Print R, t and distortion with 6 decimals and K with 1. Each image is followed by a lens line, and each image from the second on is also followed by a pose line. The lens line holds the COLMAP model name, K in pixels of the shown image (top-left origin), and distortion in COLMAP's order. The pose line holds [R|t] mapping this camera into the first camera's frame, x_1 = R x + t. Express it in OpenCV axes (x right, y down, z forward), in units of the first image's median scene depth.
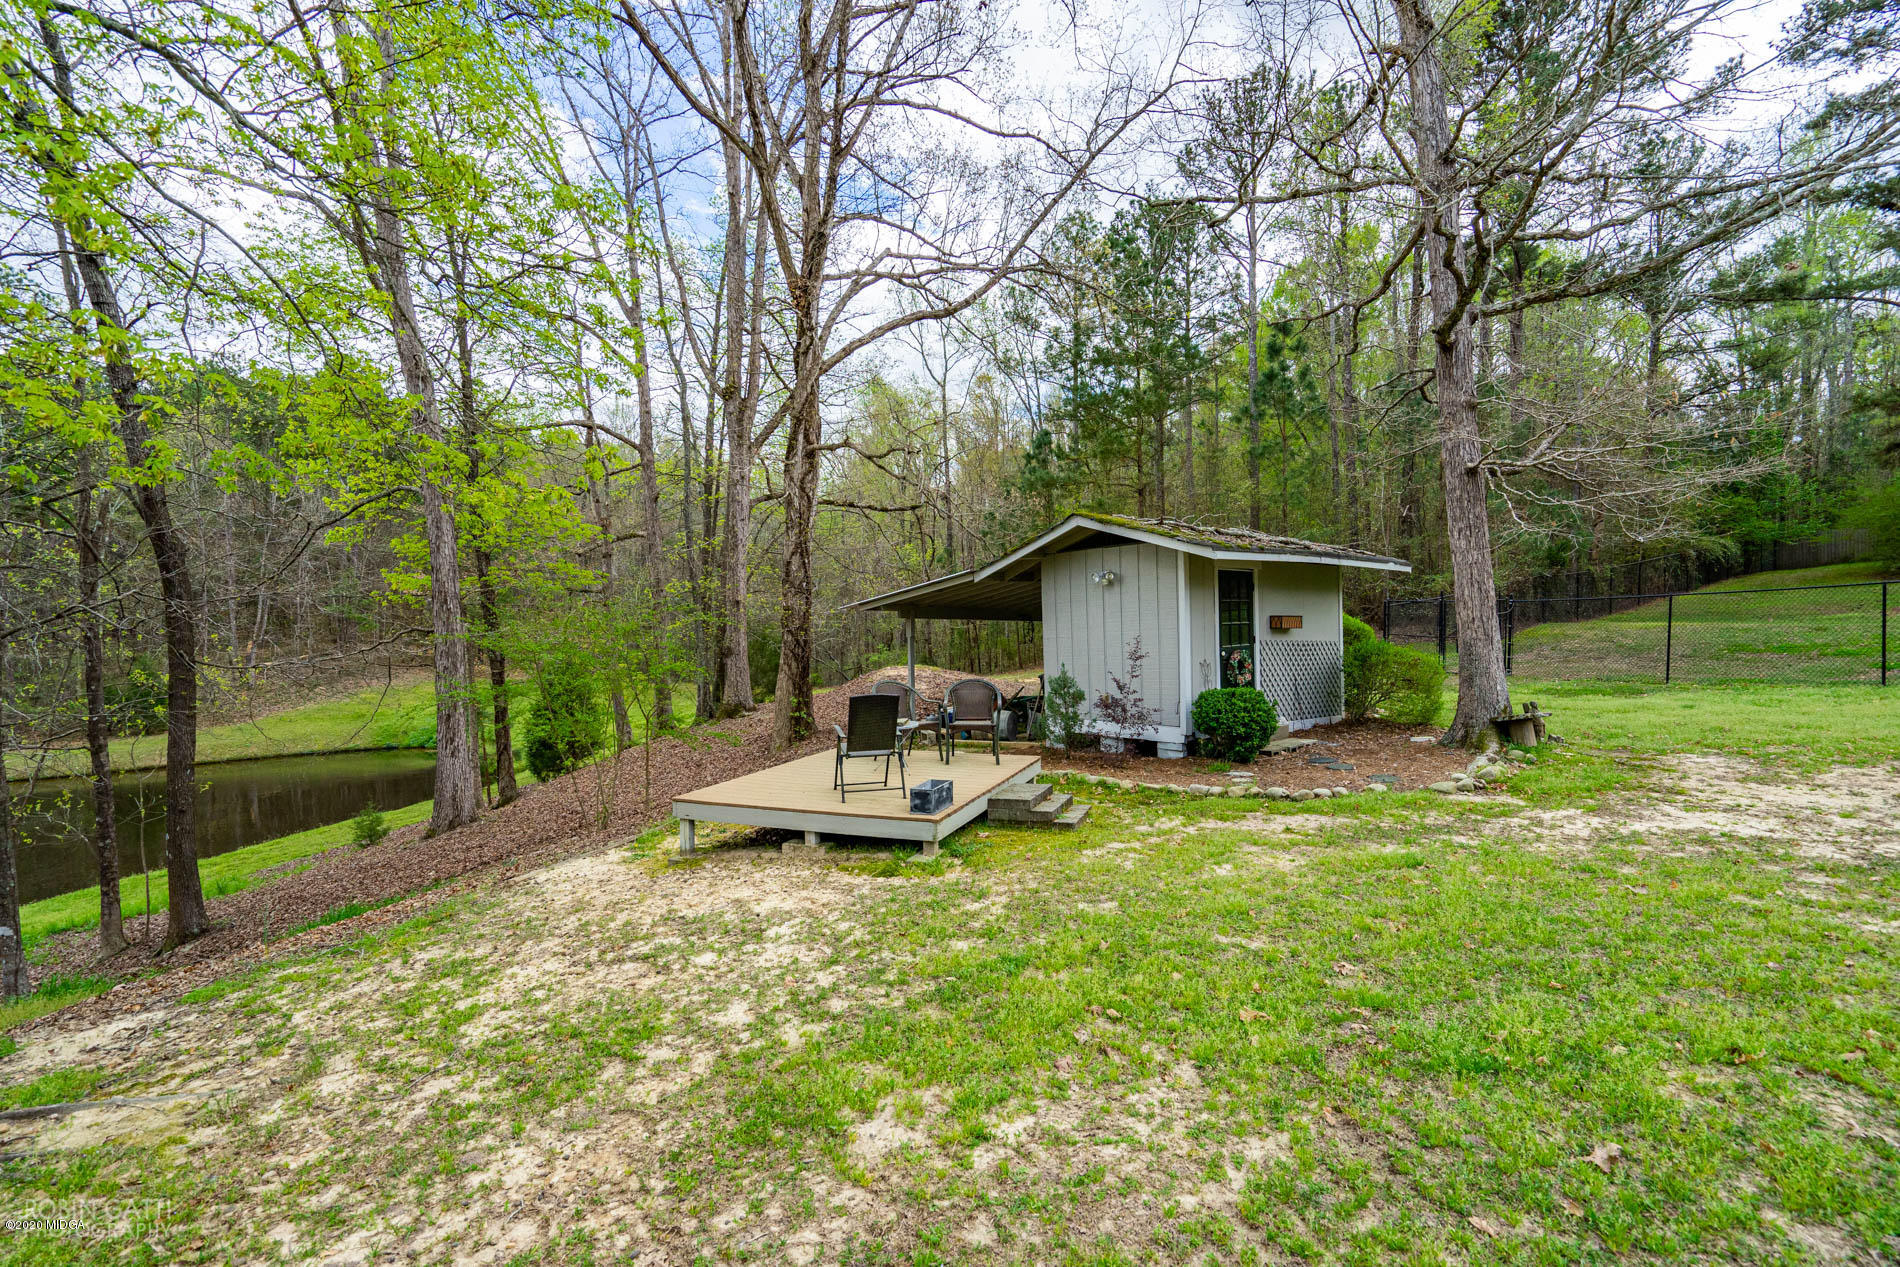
lens RADIAL K [[873.9, 0, 948.2], [0, 873.9, 627.2], [0, 0, 1]] dist [0.000714, 0.001108]
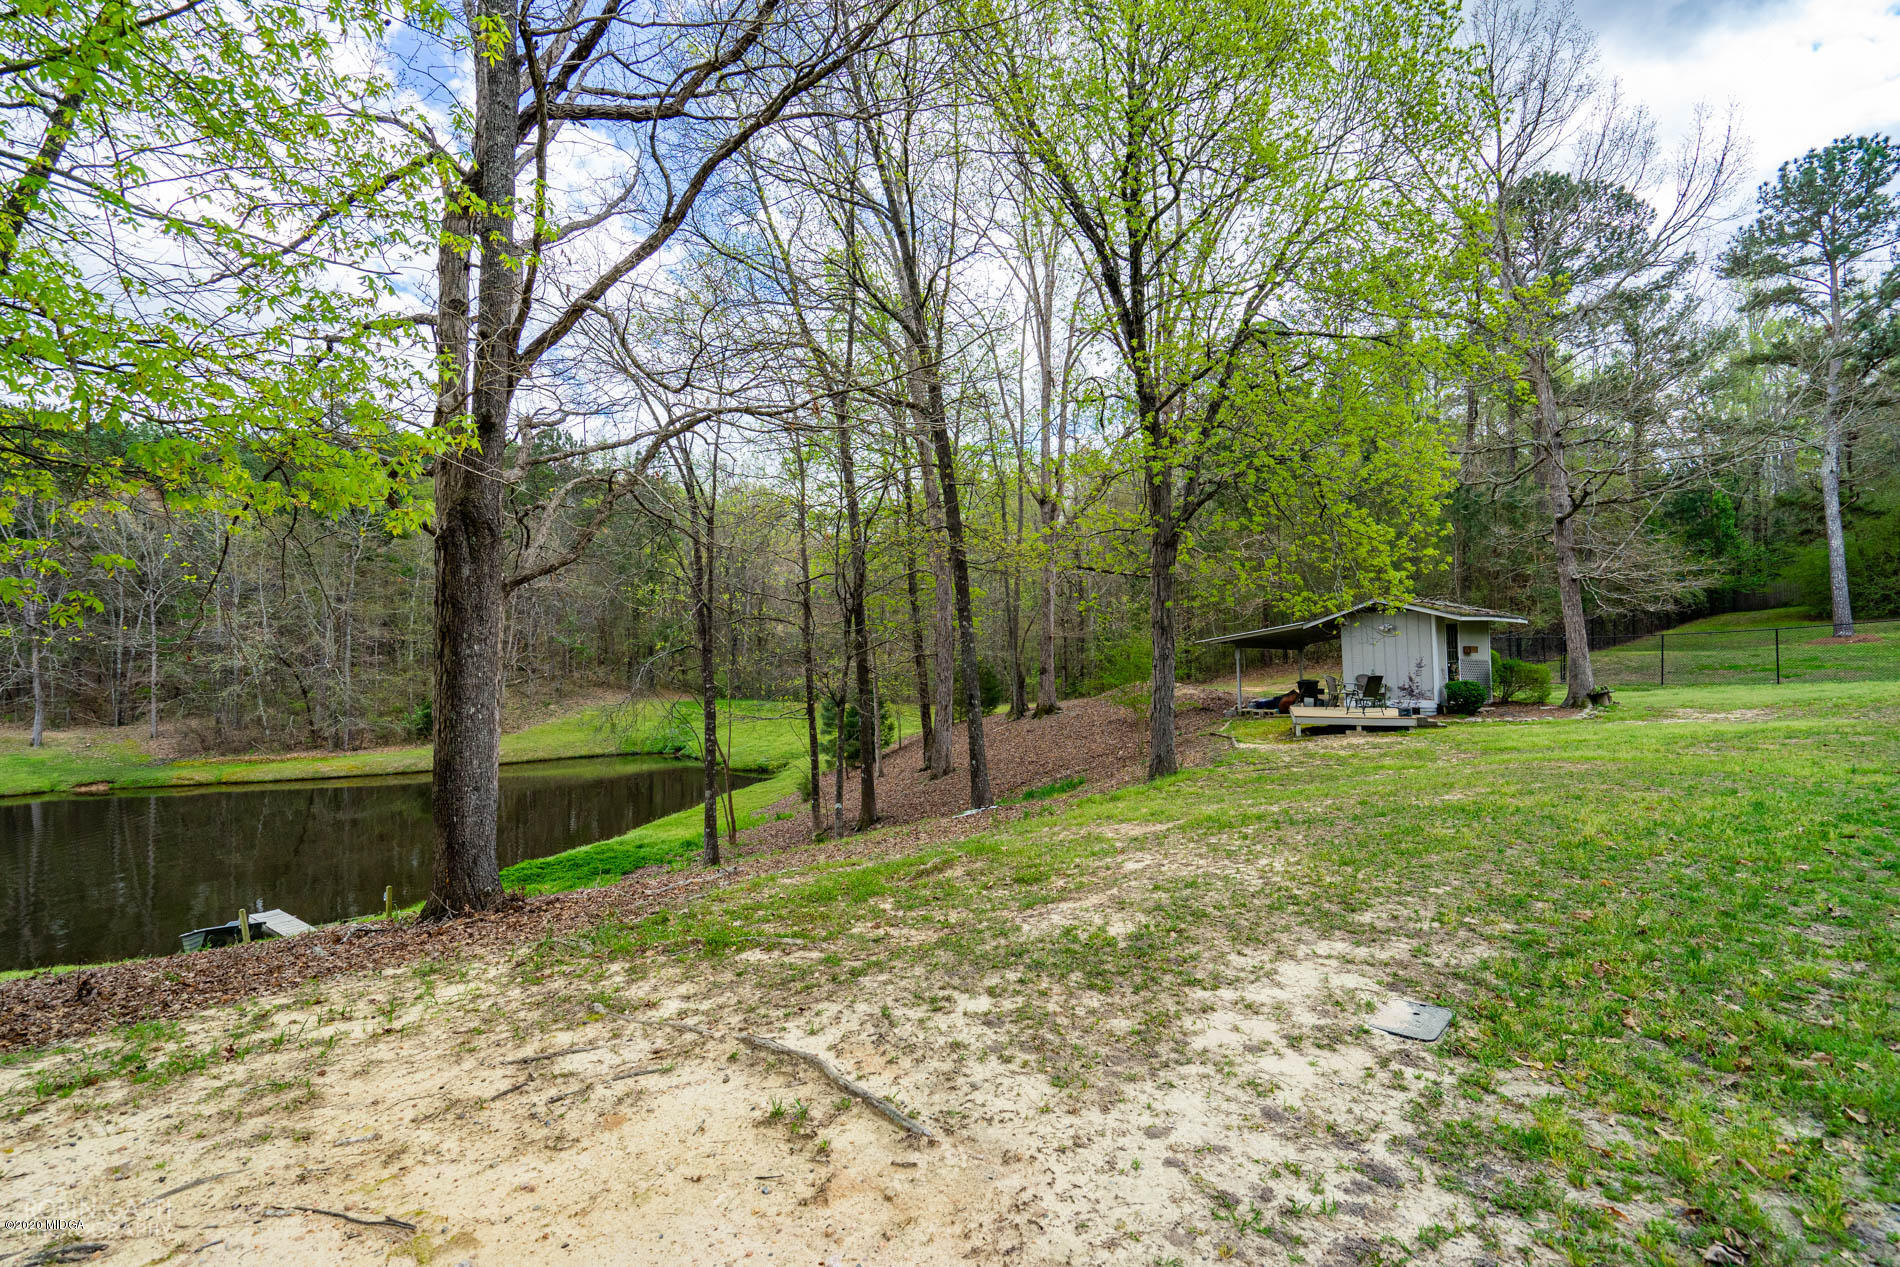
lens RADIAL K [[873.9, 0, 951.7], [0, 873.9, 638.5], [0, 0, 1]] dist [0.000714, 0.001108]
pose [[0.999721, 0.002315, 0.023506, -0.814682], [-0.001735, 0.999694, -0.024674, 0.019508], [-0.023556, 0.024626, 0.999419, -0.918136]]
